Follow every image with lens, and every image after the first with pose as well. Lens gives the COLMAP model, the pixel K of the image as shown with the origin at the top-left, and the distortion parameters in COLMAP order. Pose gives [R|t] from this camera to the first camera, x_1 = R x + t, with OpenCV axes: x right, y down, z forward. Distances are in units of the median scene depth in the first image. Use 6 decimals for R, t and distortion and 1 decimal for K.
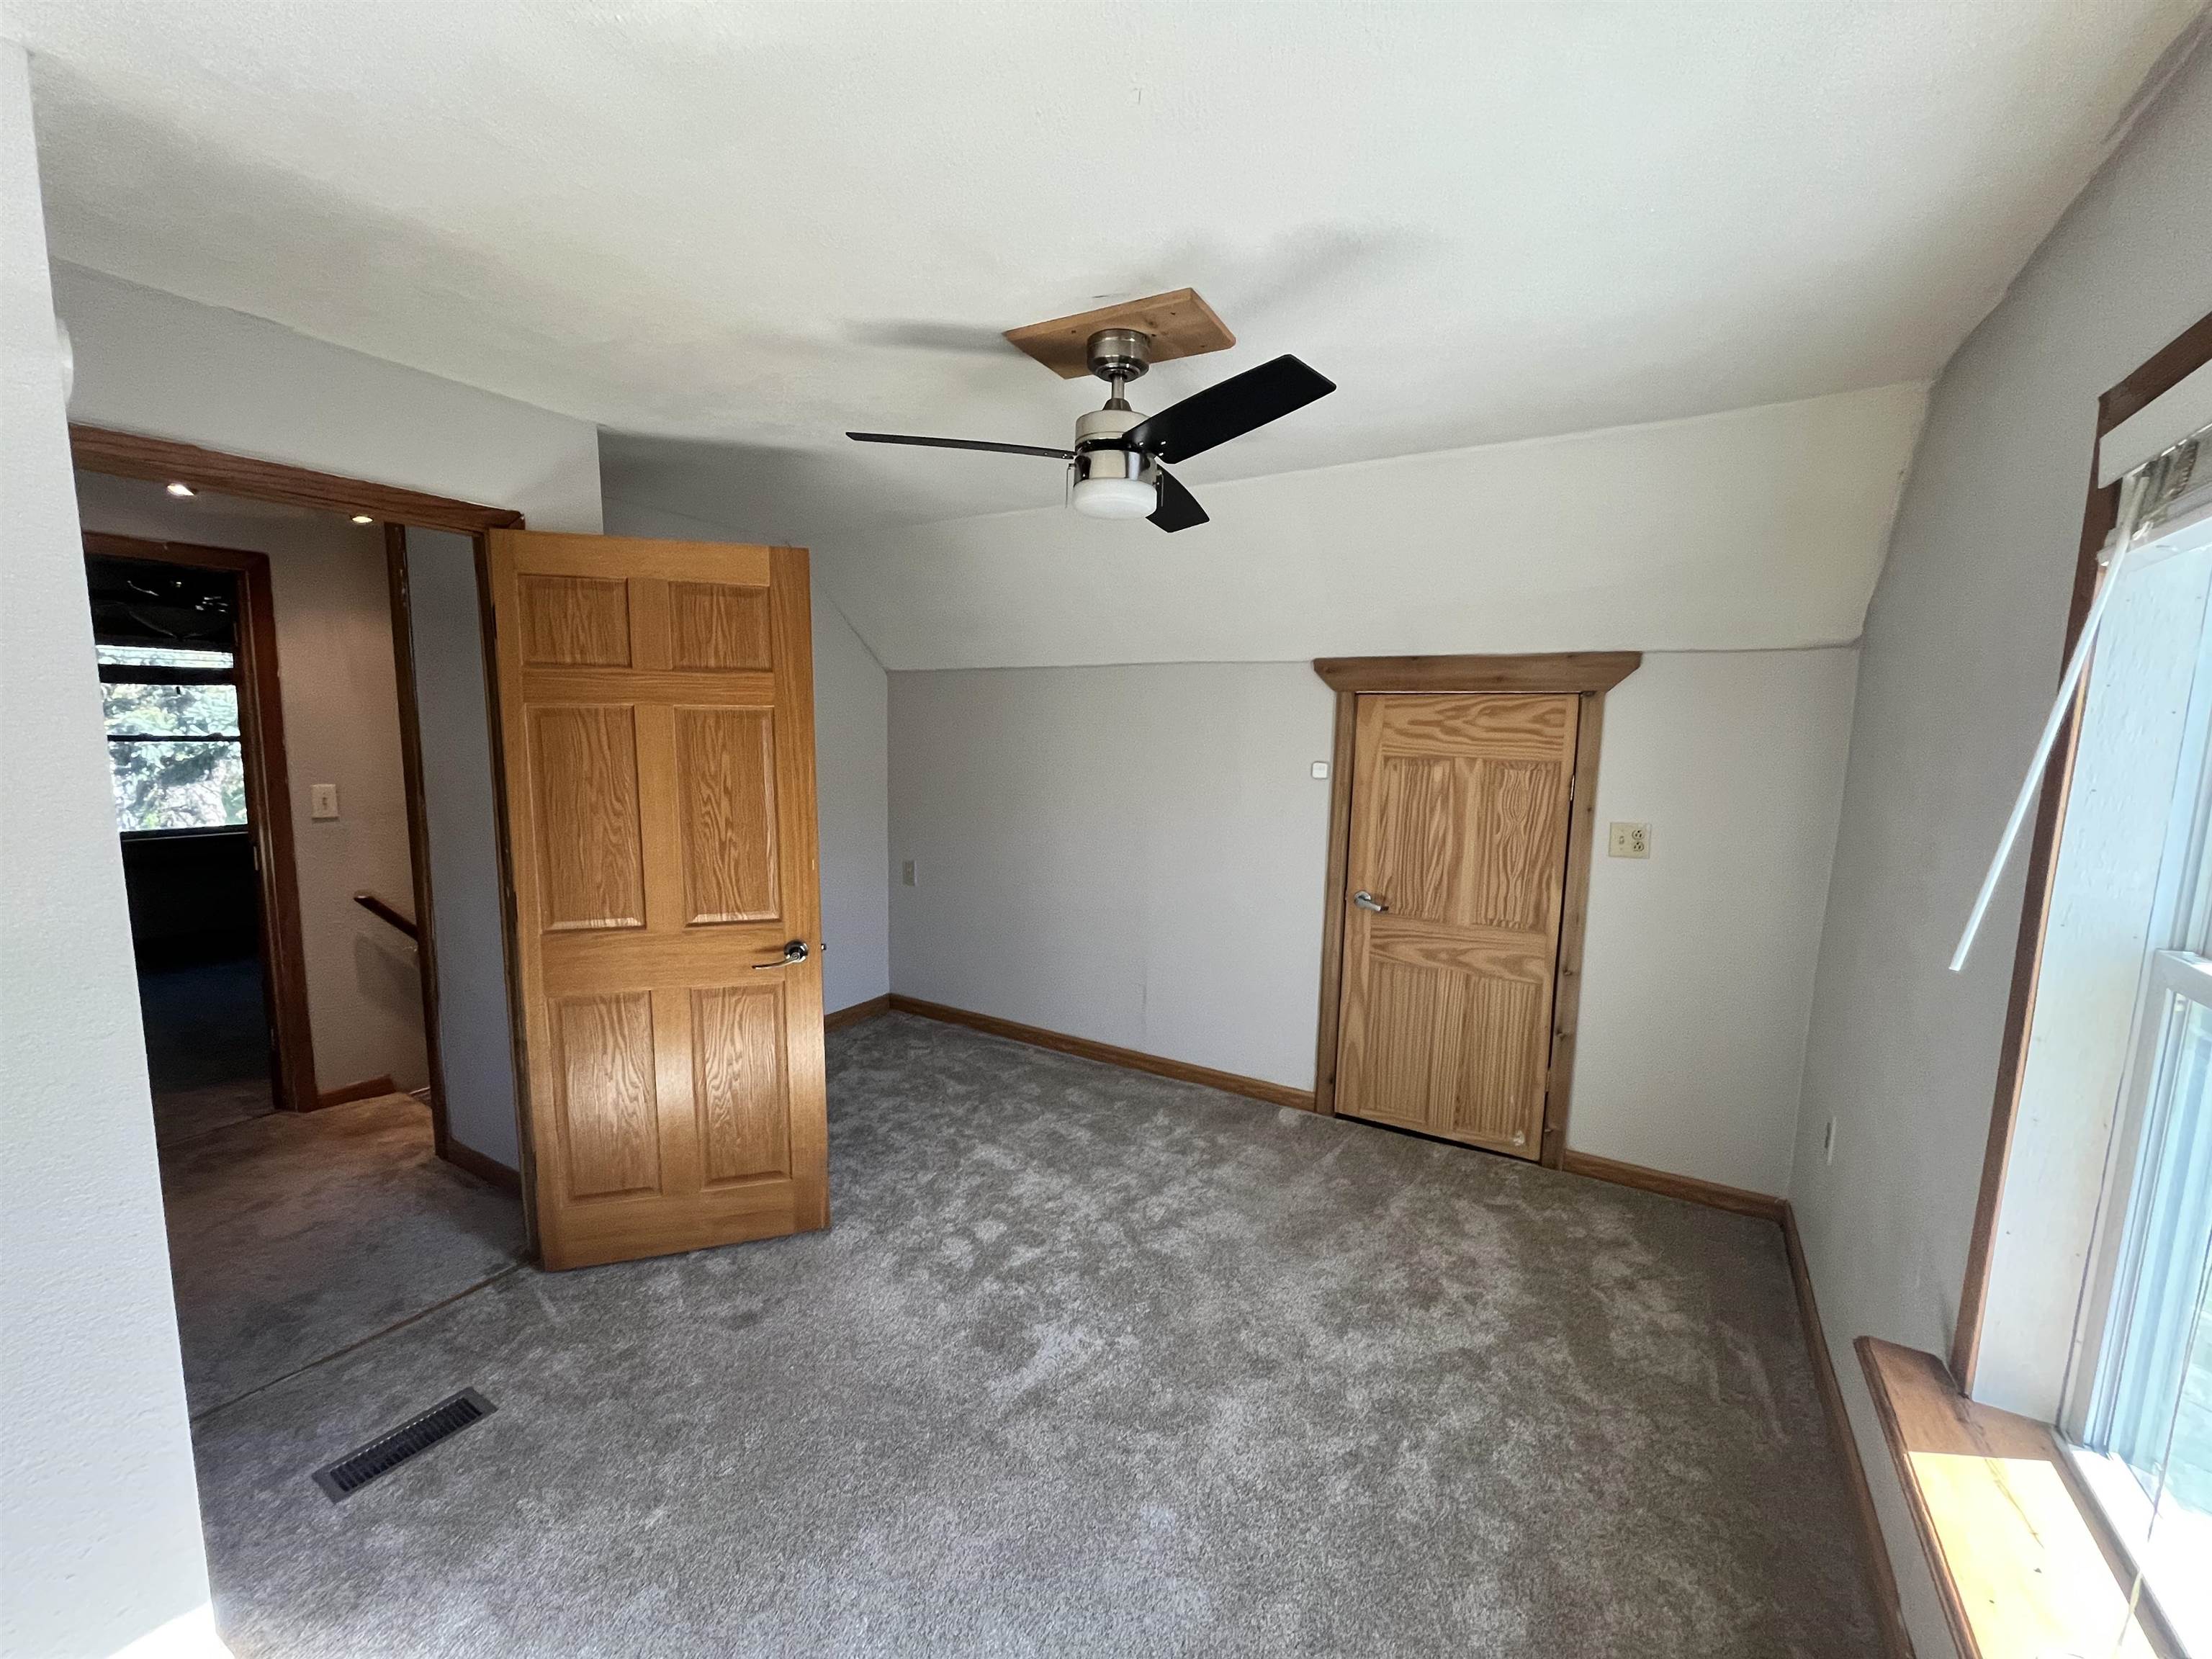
lens RADIAL K [[890.0, 0, 1107.7], [0, 890.0, 840.1], [0, 0, 1]] dist [-0.002216, -0.000495]
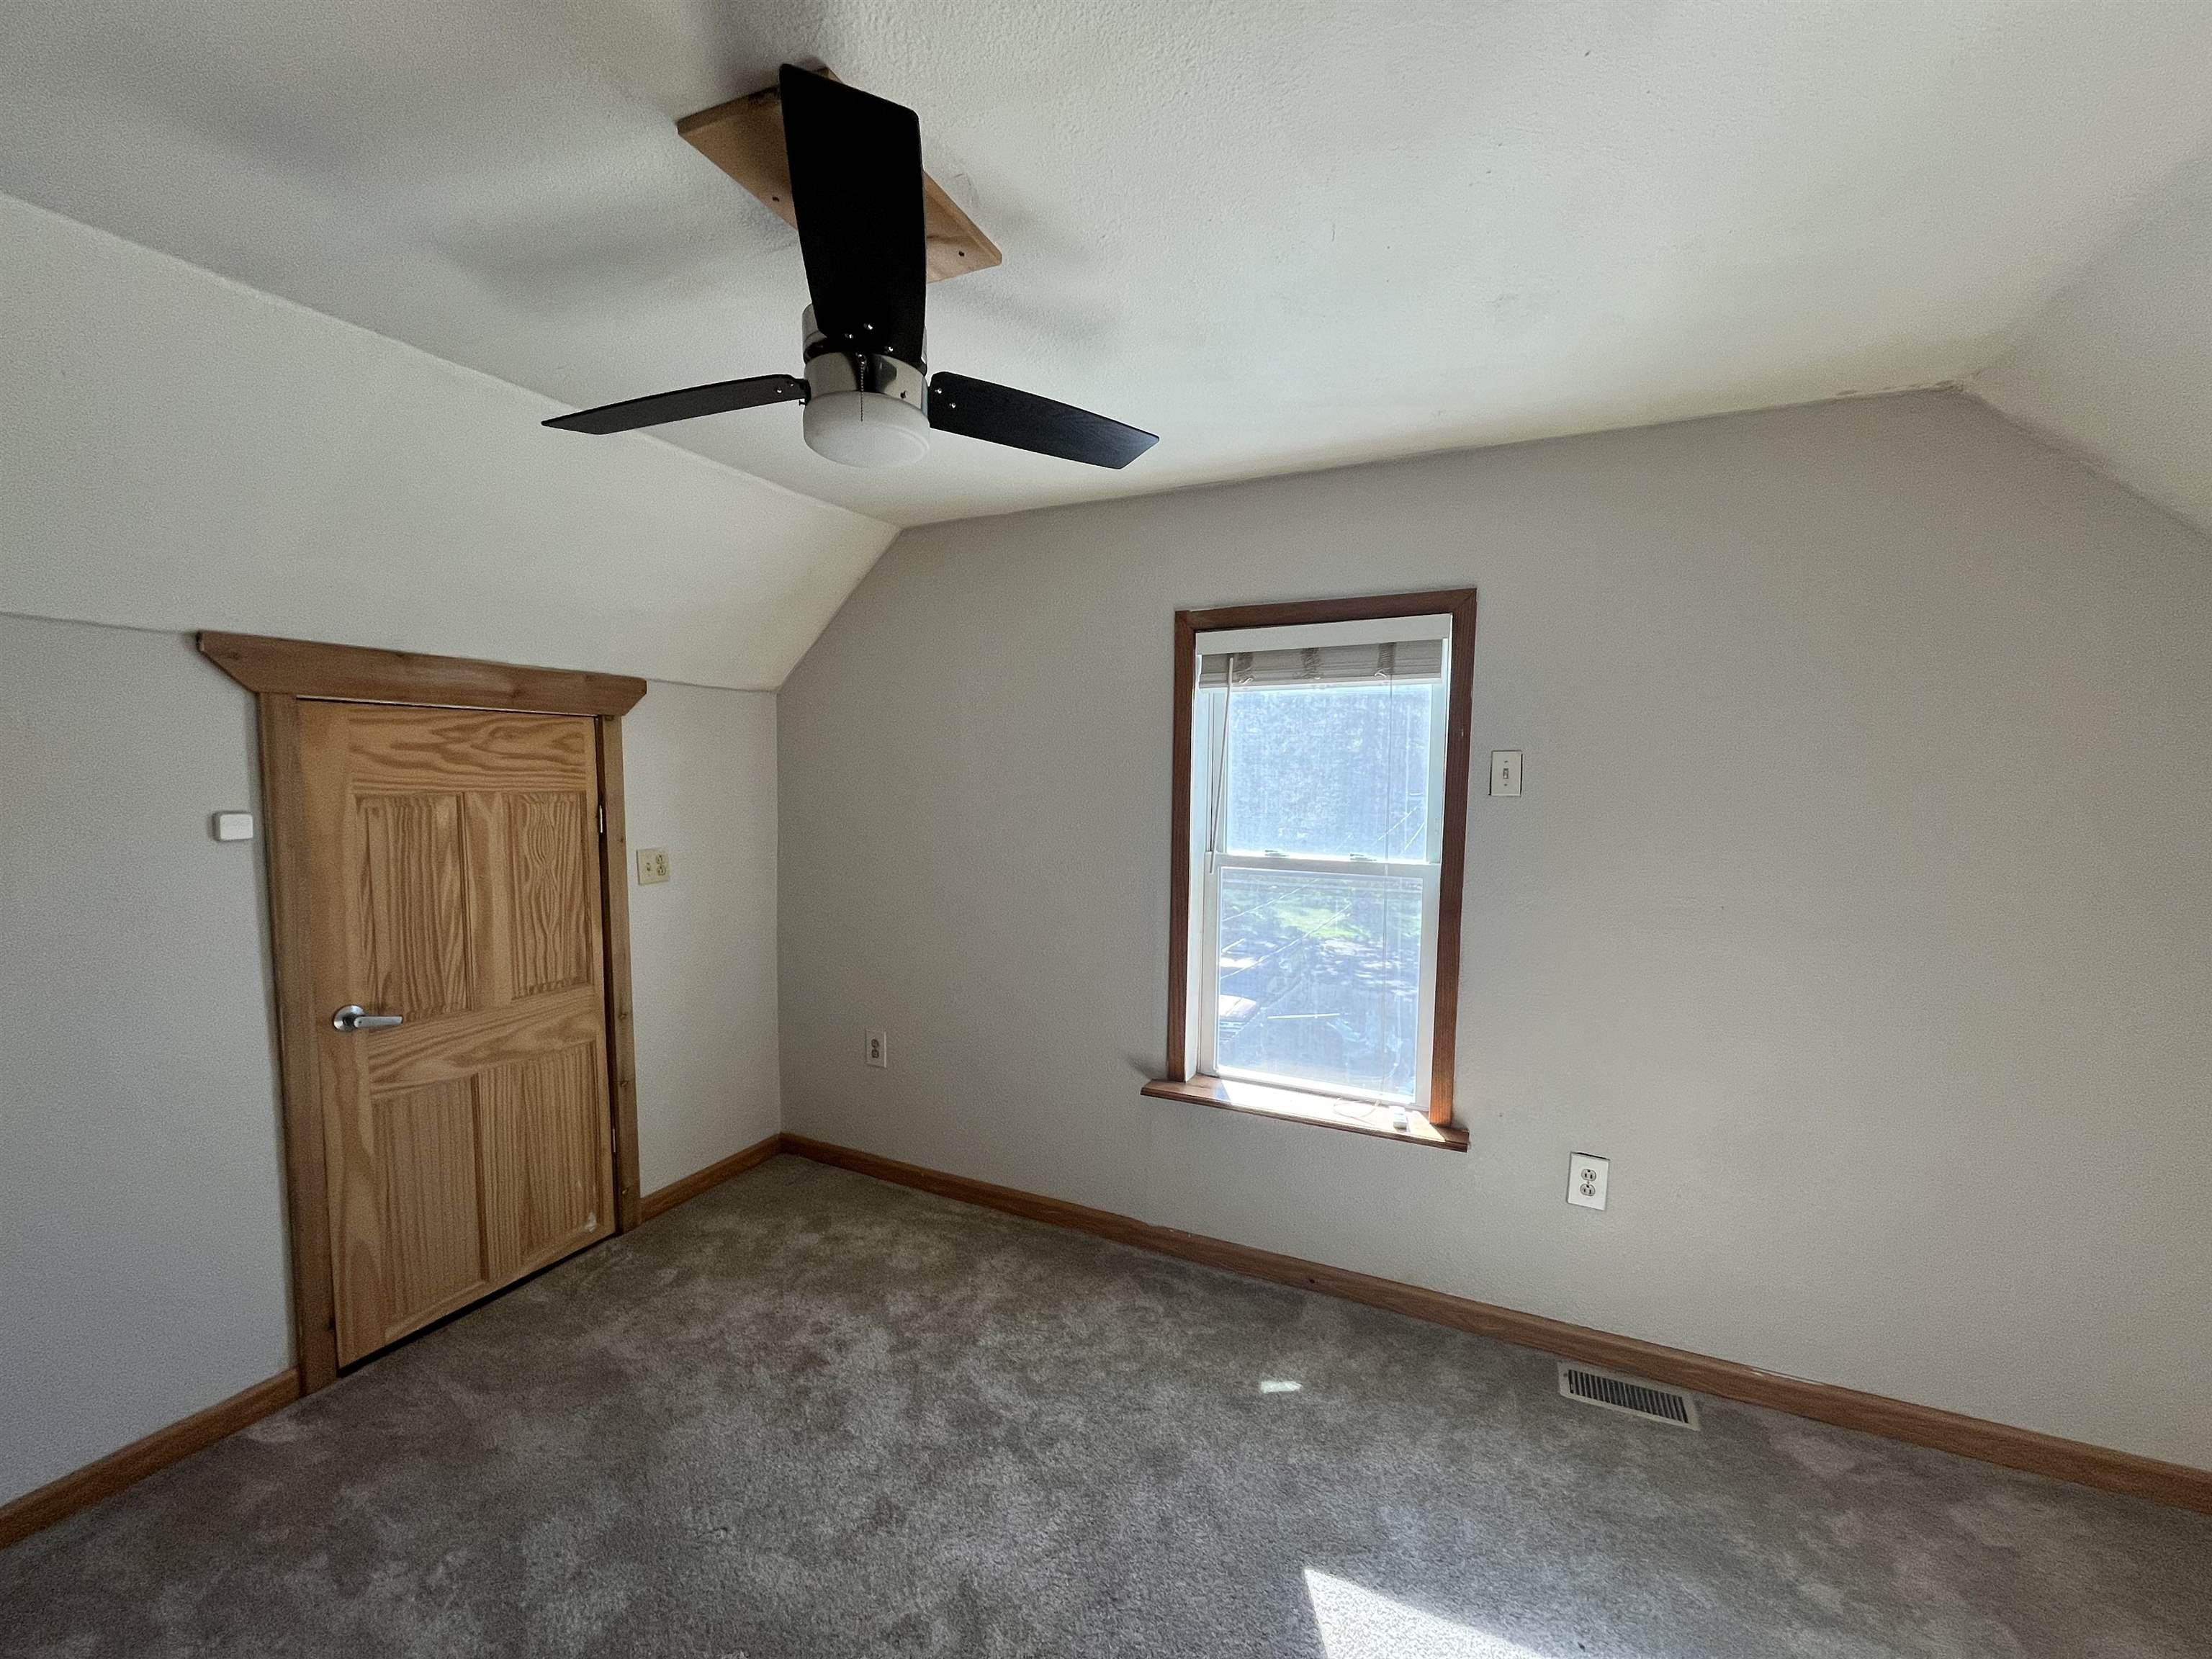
lens RADIAL K [[890.0, 0, 1106.8], [0, 890.0, 834.5], [0, 0, 1]] dist [-0.002216, -0.000495]
pose [[-0.098861, -0.090162, 0.991008, -0.425299], [0.114575, 0.988232, 0.101339, -0.072615], [-0.988483, 0.123564, -0.087367, 0.536822]]
